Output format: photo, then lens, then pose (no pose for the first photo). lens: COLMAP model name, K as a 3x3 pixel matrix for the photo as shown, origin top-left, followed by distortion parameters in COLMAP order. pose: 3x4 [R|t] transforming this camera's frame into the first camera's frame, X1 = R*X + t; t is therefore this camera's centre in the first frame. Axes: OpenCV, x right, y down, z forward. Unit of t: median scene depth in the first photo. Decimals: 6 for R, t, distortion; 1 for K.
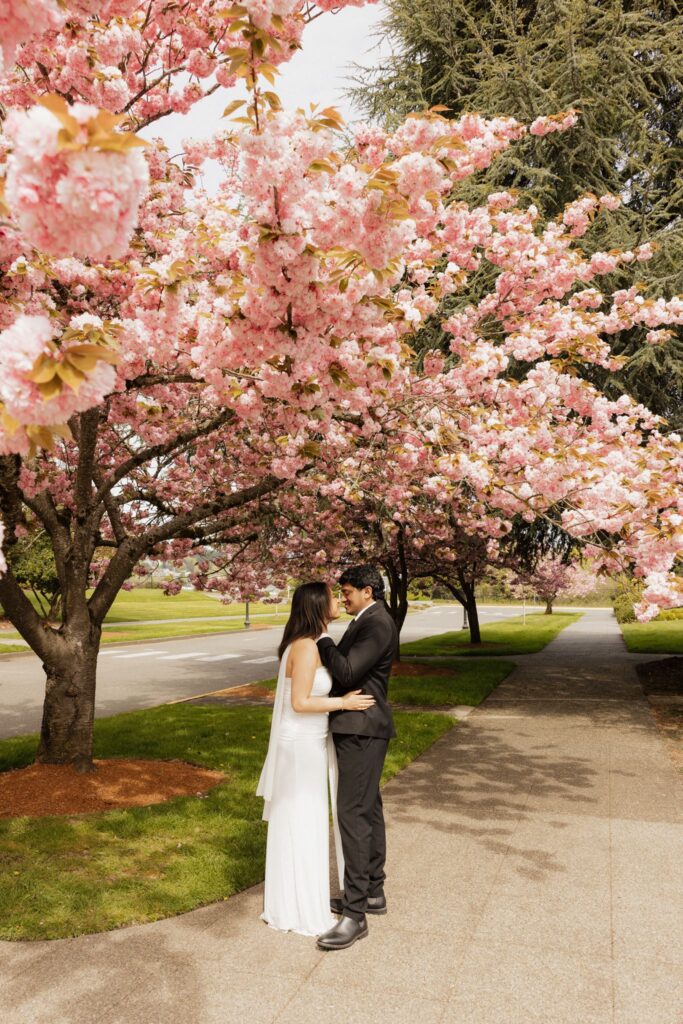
lens RADIAL K [[859.7, 0, 318.0], [0, 859.7, 511.9], [0, 0, 1]] dist [0.023211, -0.006467]
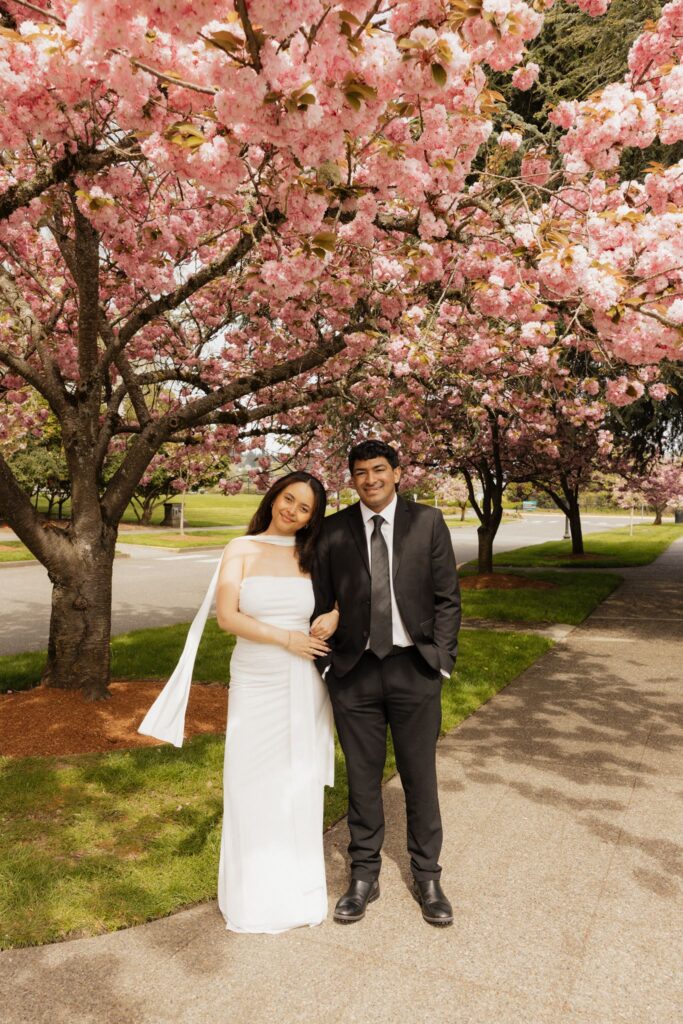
lens RADIAL K [[859.7, 0, 318.0], [0, 859.7, 511.9], [0, 0, 1]] dist [0.023211, -0.006467]
pose [[0.993507, 0.011774, -0.113164, 0.031844], [0.000409, 0.994255, 0.107037, 0.027964], [0.113774, -0.106389, 0.987794, 0.193049]]
